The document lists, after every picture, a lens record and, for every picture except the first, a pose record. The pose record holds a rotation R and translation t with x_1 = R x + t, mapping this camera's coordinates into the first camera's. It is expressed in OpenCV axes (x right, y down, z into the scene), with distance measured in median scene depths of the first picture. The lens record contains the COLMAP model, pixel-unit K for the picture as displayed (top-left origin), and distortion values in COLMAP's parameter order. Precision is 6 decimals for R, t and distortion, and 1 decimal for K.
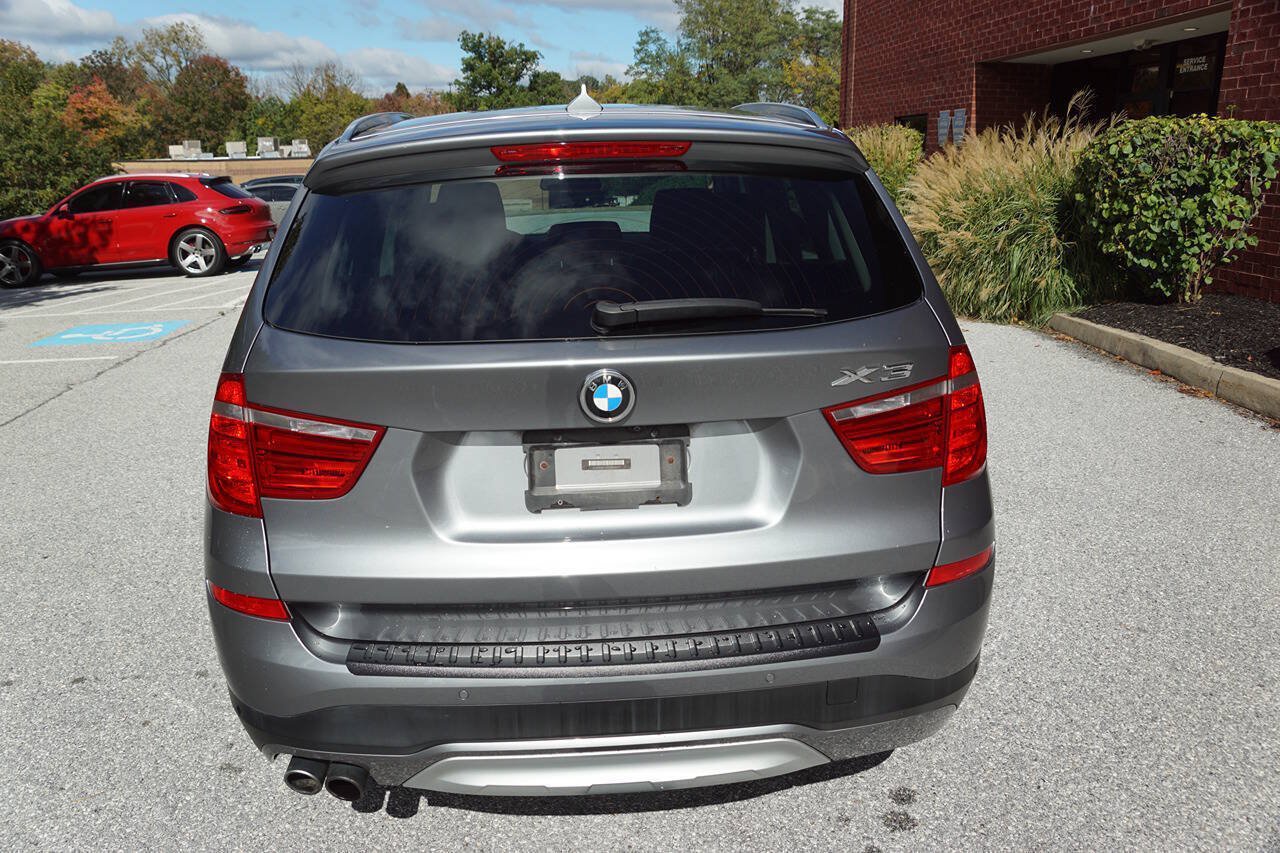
lens RADIAL K [[1013.3, 0, 621.1], [0, 1013.3, 436.7], [0, 0, 1]] dist [-0.188461, 0.136478]
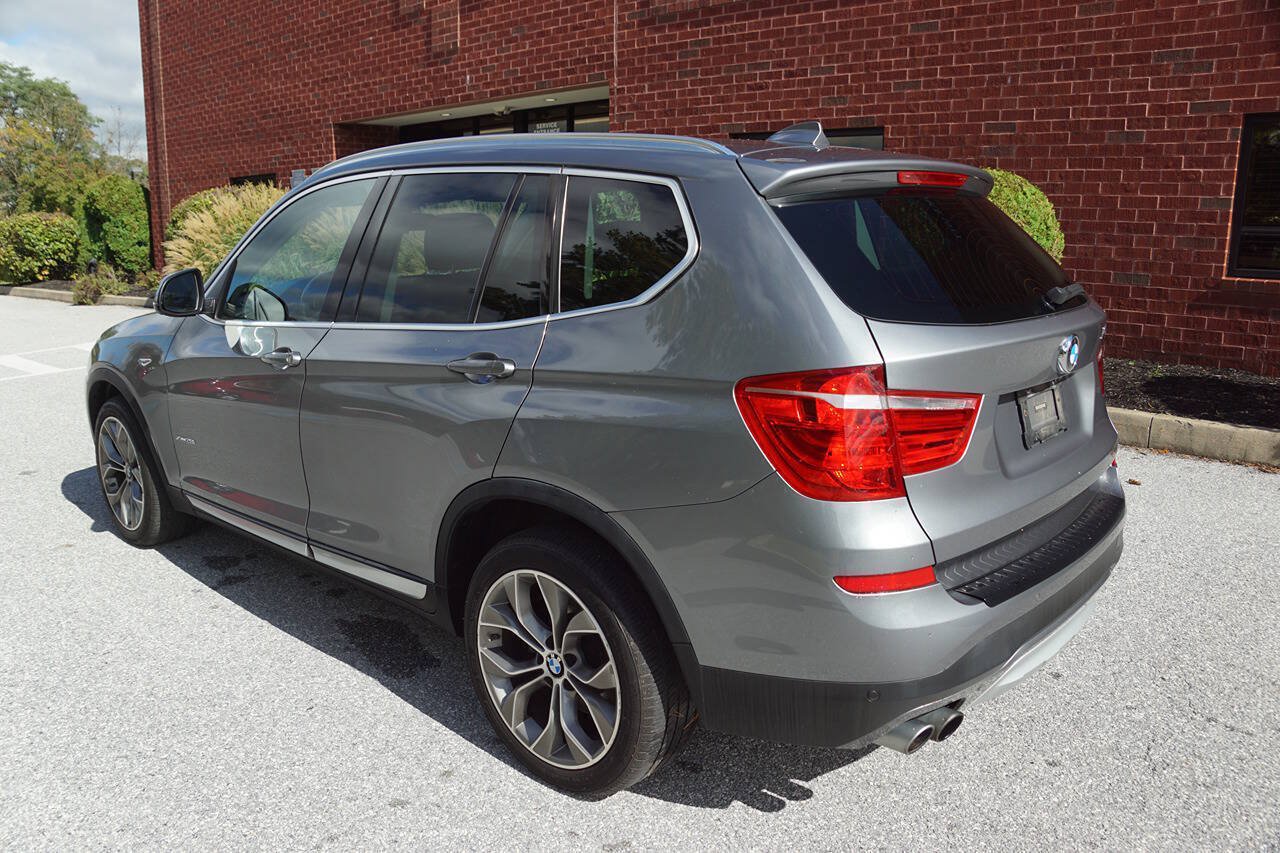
lens RADIAL K [[1013.3, 0, 621.1], [0, 1013.3, 436.7], [0, 0, 1]] dist [-0.188461, 0.136478]
pose [[0.728654, -0.141020, 0.670206, -0.169683], [0.182519, 0.983166, 0.008435, -0.006182], [-0.660114, 0.116179, 0.742127, 0.050683]]
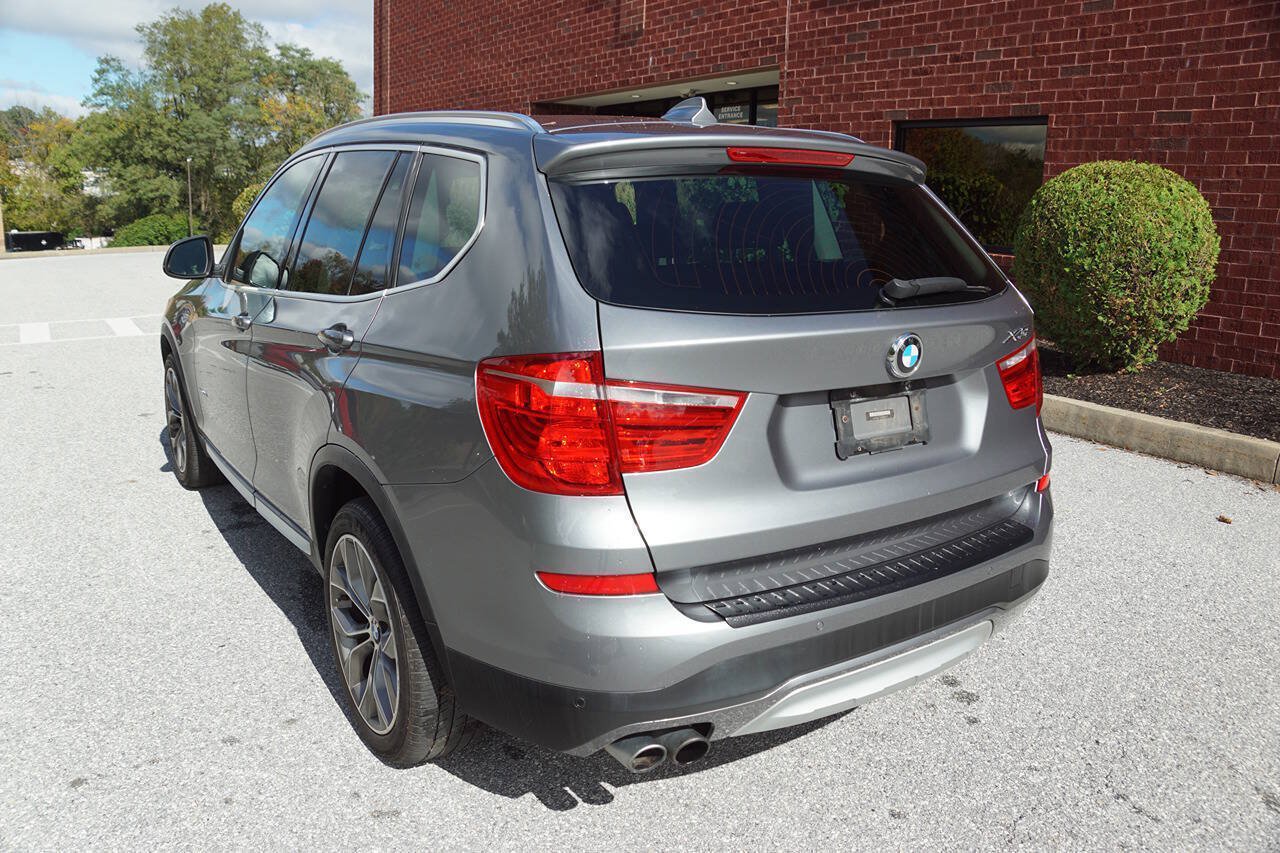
lens RADIAL K [[1013.3, 0, 621.1], [0, 1013.3, 436.7], [0, 0, 1]] dist [-0.188461, 0.136478]
pose [[0.871845, -0.085685, 0.482228, -0.110750], [0.103723, 0.994548, -0.010810, 0.004393], [-0.478672, 0.059442, 0.875979, 0.013315]]
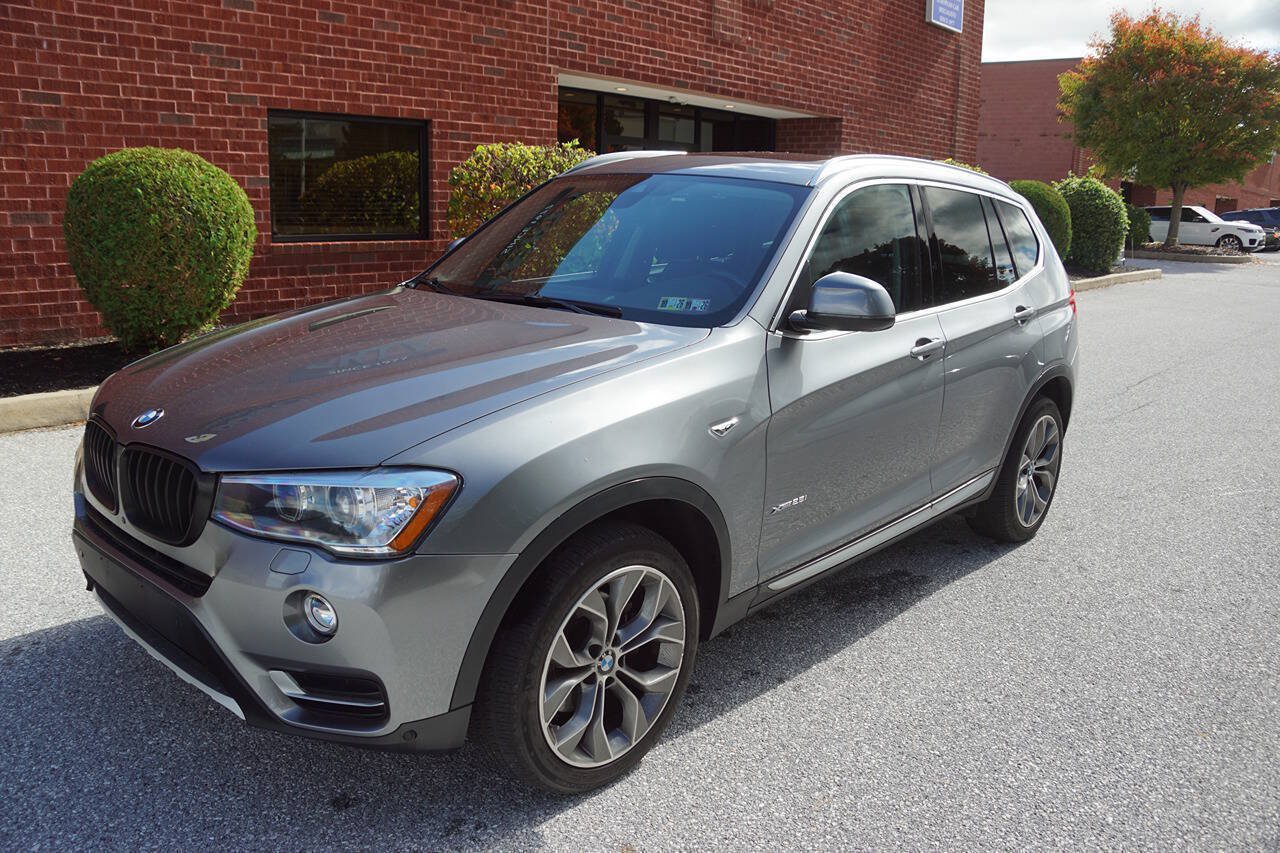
lens RADIAL K [[1013.3, 0, 621.1], [0, 1013.3, 436.7], [0, 0, 1]] dist [-0.188461, 0.136478]
pose [[-0.672473, -0.179238, 0.718091, -0.199673], [0.182280, 0.900239, 0.395402, -0.123280], [-0.717324, 0.396791, -0.572715, 0.454251]]
